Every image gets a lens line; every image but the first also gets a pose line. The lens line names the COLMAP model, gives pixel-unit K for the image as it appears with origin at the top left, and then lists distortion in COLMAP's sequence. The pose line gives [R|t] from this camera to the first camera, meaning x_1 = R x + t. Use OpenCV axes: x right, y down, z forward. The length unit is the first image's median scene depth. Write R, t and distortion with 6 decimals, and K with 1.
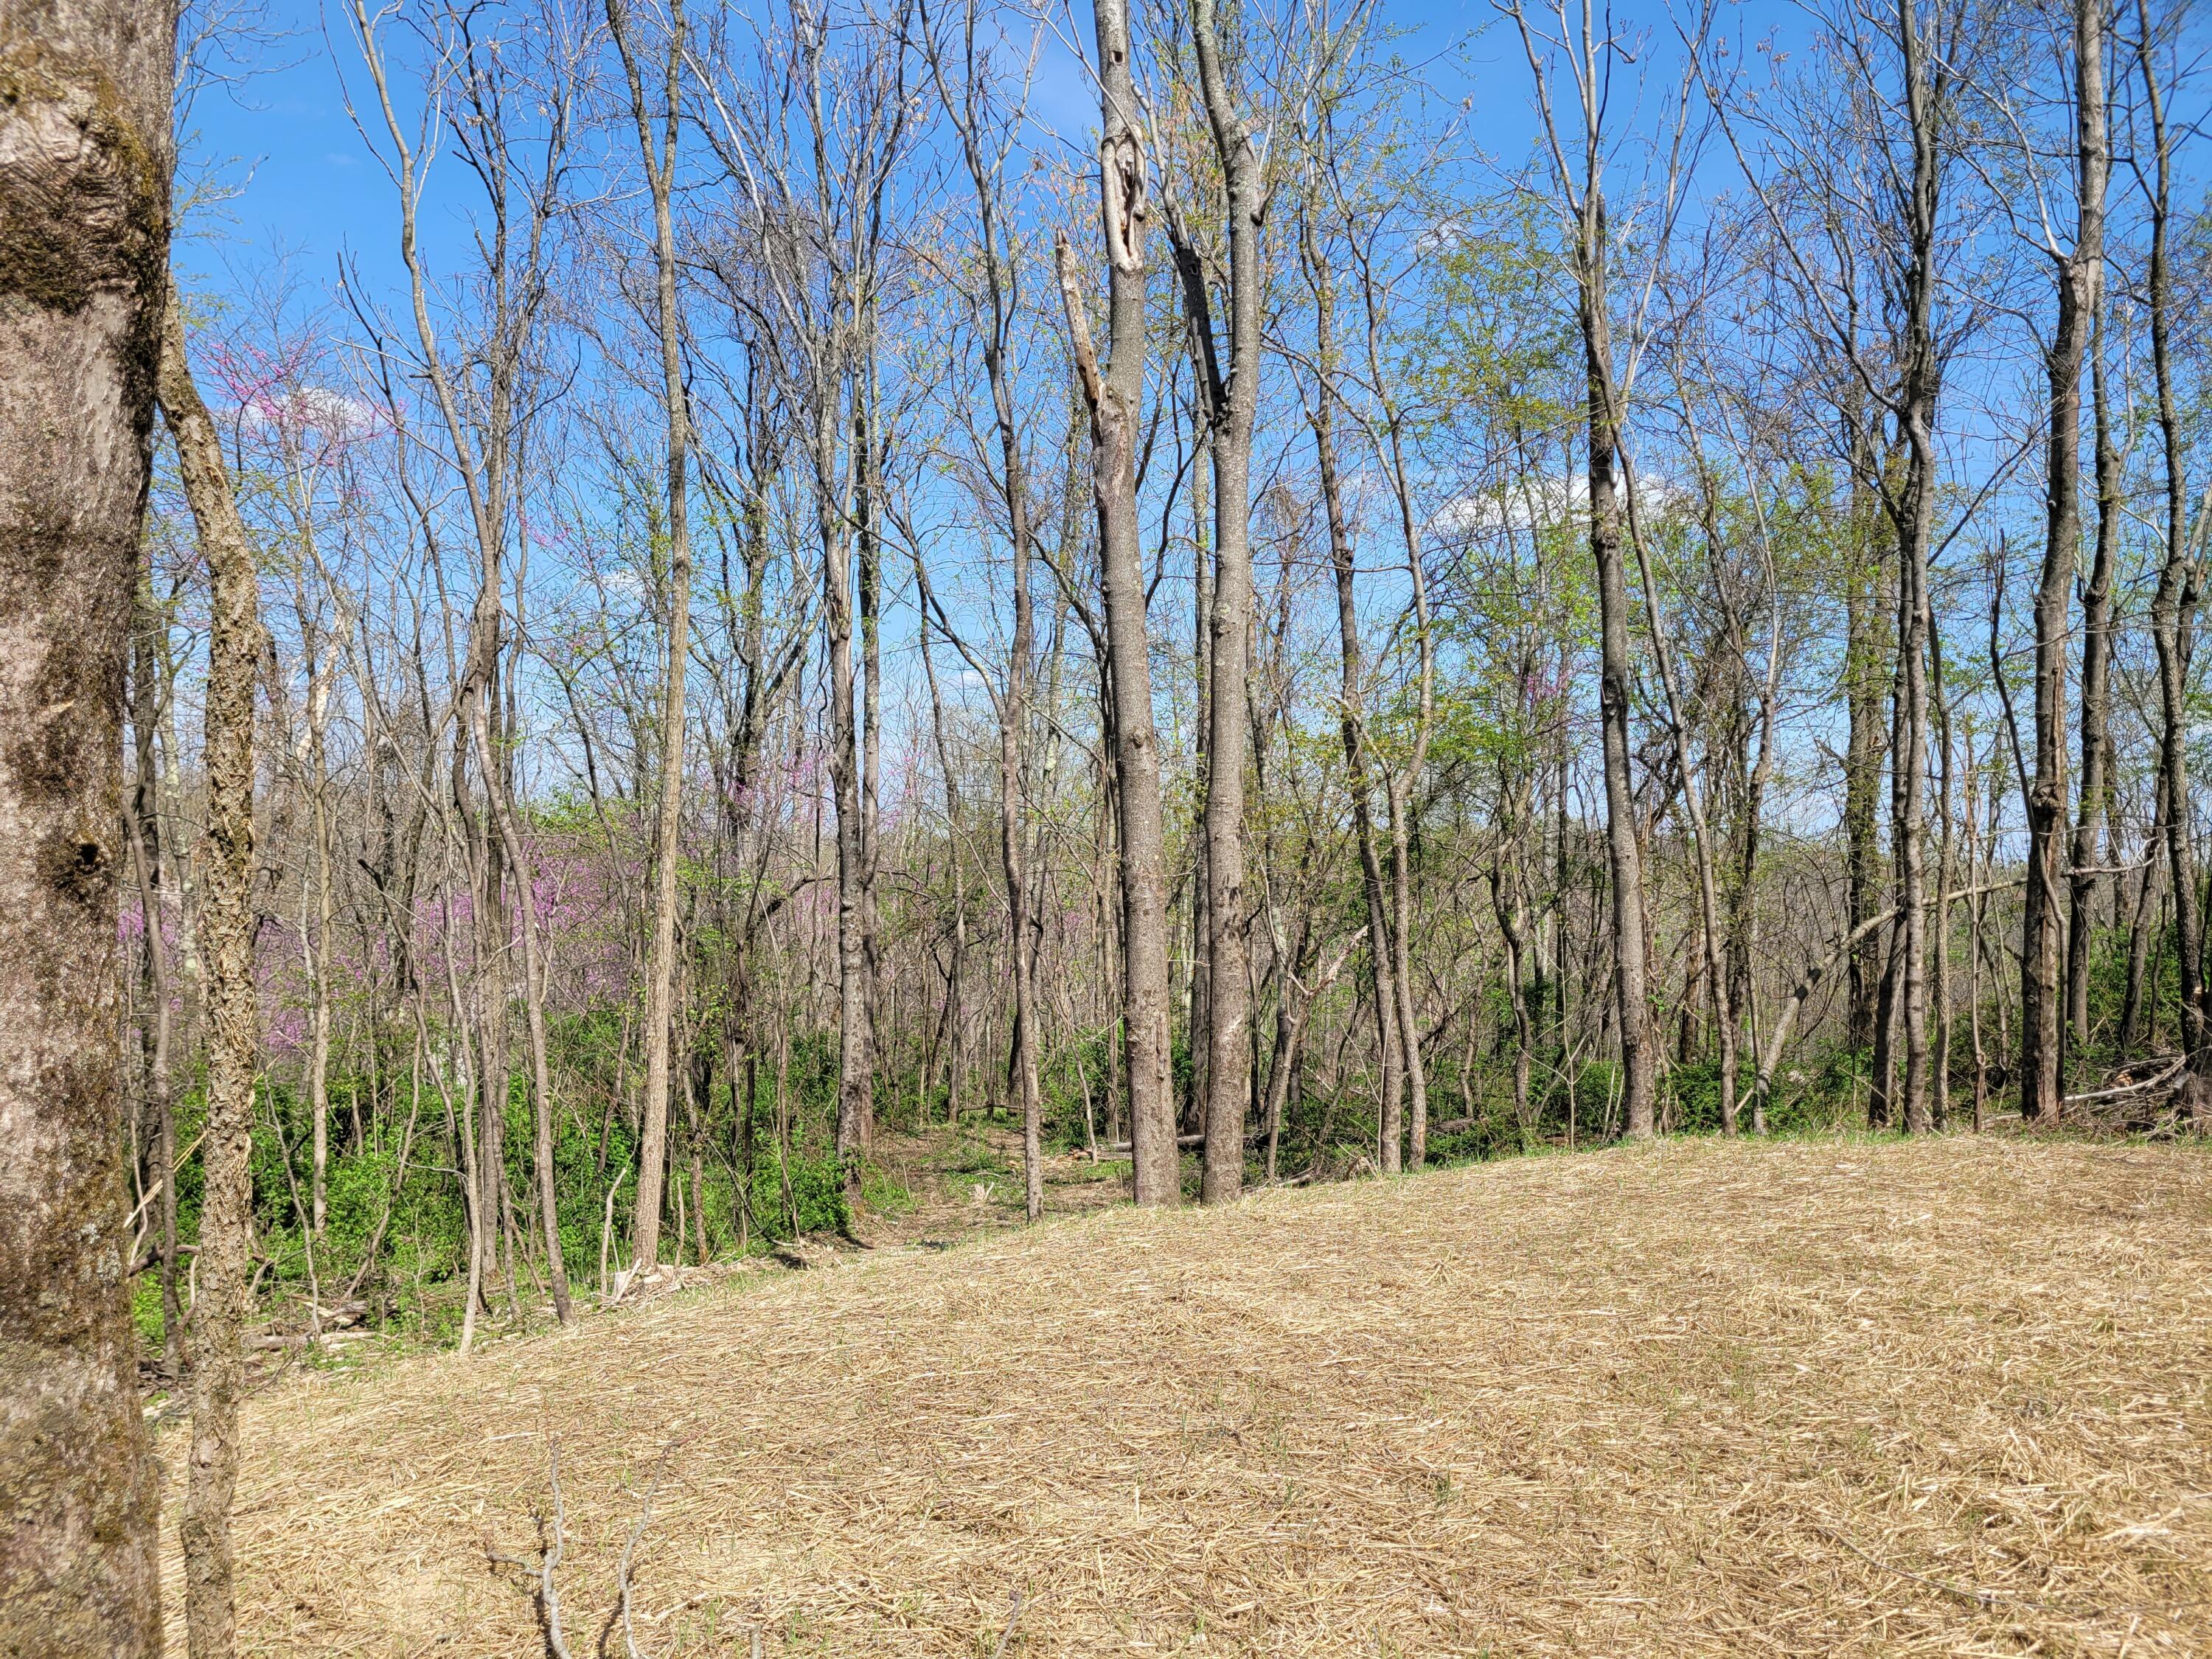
lens RADIAL K [[1673.1, 0, 1110.0], [0, 1673.1, 833.2], [0, 0, 1]] dist [0.047686, -0.006213]
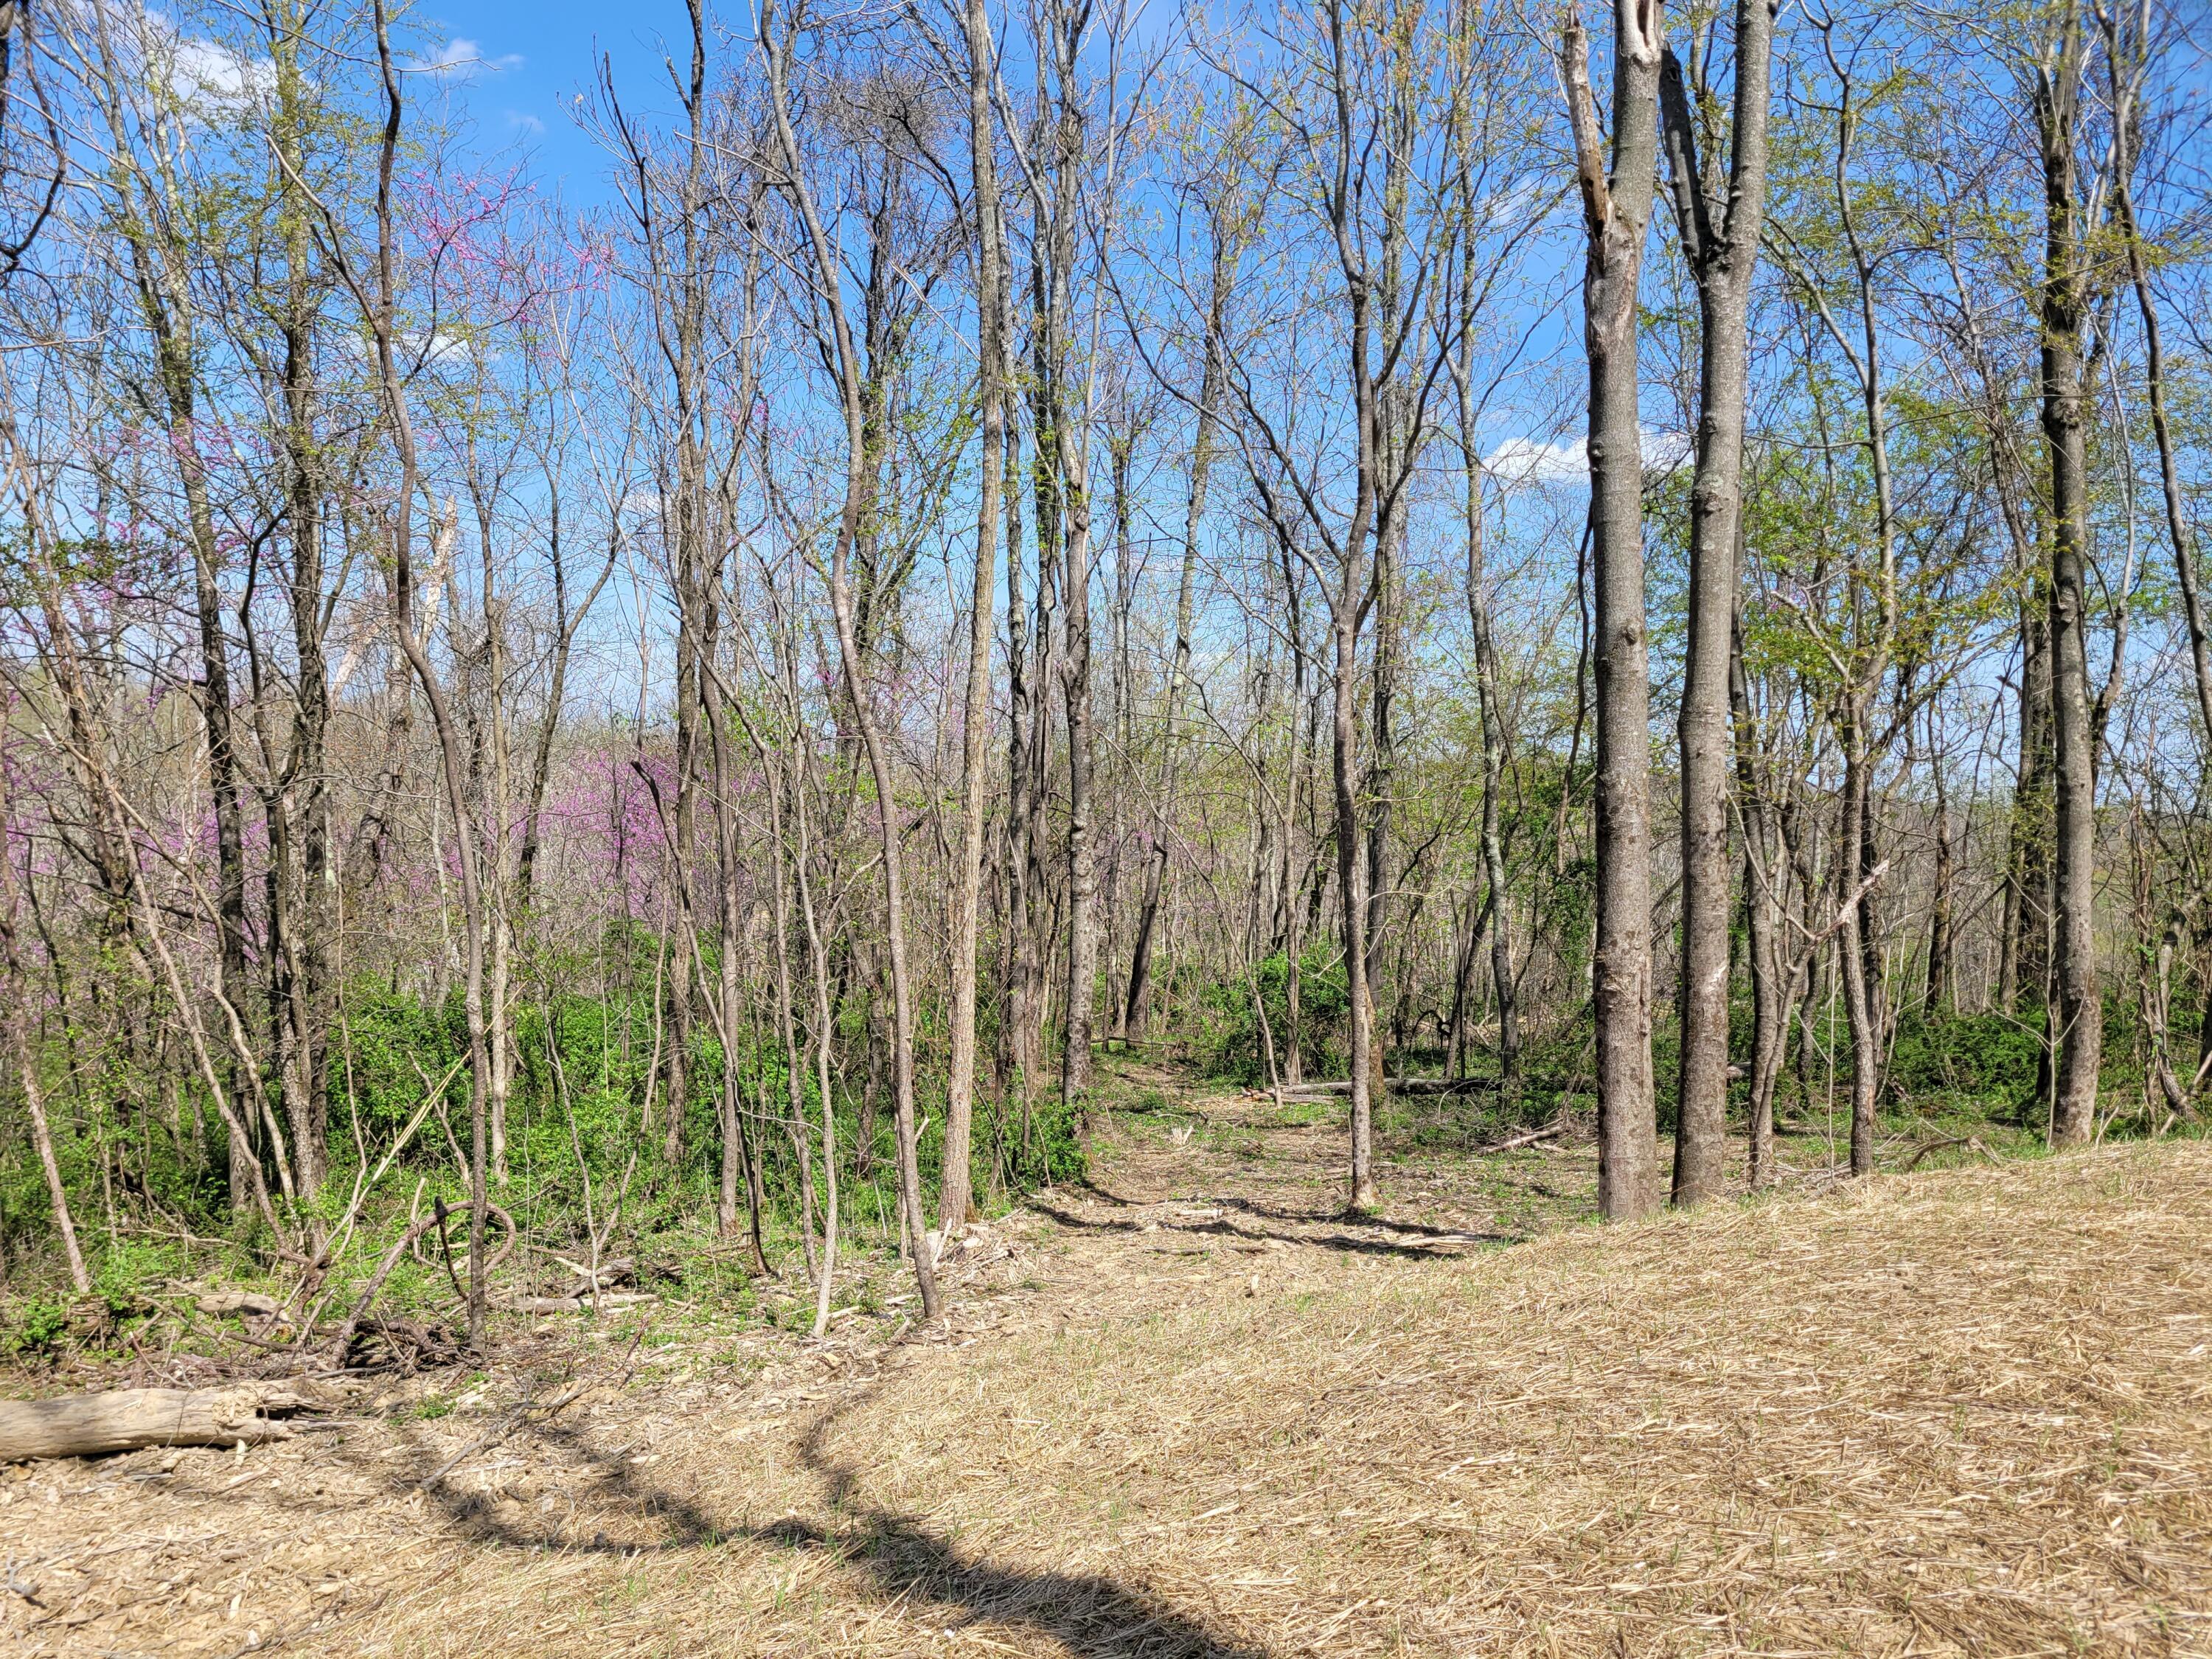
lens RADIAL K [[1673.1, 0, 1100.1], [0, 1673.1, 834.0], [0, 0, 1]] dist [0.047686, -0.006213]
pose [[0.999754, 0.017570, 0.013510, -0.248802], [-0.018156, 0.998845, 0.044496, 0.011044], [-0.012713, -0.044730, 0.998918, 0.146373]]
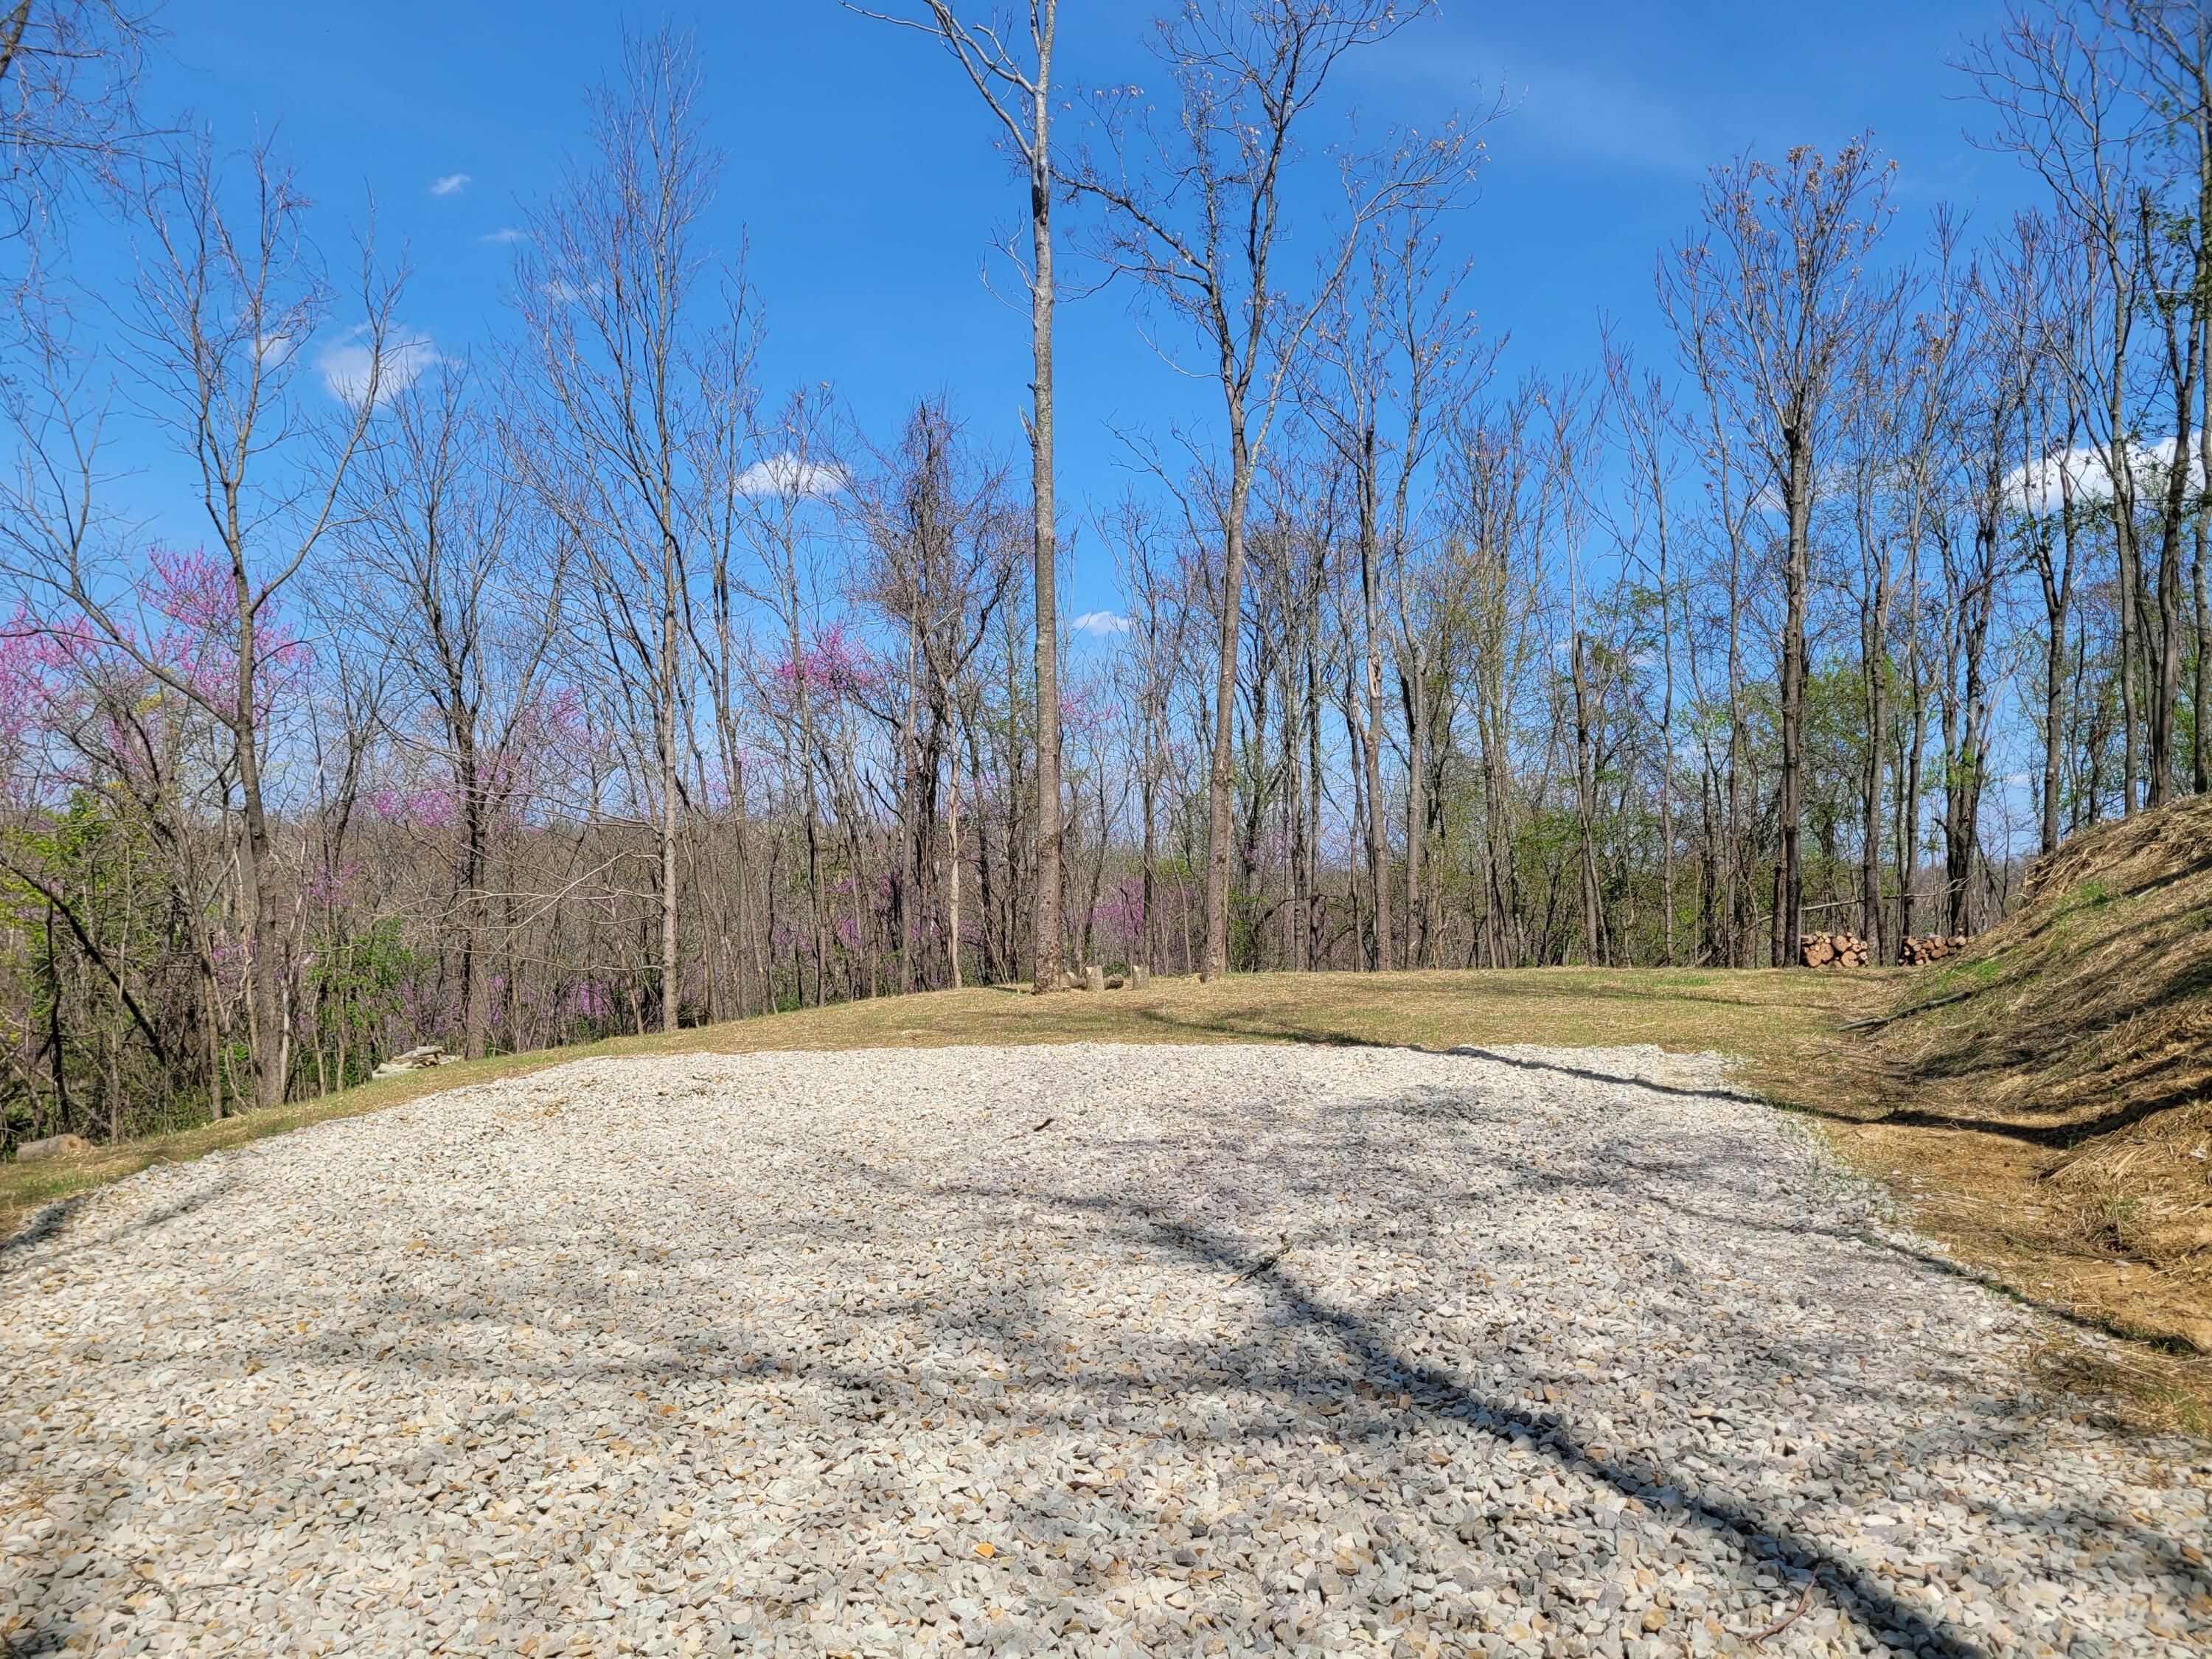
lens RADIAL K [[1673.1, 0, 1105.7], [0, 1673.1, 839.8], [0, 0, 1]] dist [0.047686, -0.006213]
pose [[0.955469, -0.003907, -0.295066, 0.404367], [-0.002698, 0.999755, -0.021974, 0.005042], [0.295080, 0.021791, 0.955224, -1.921016]]
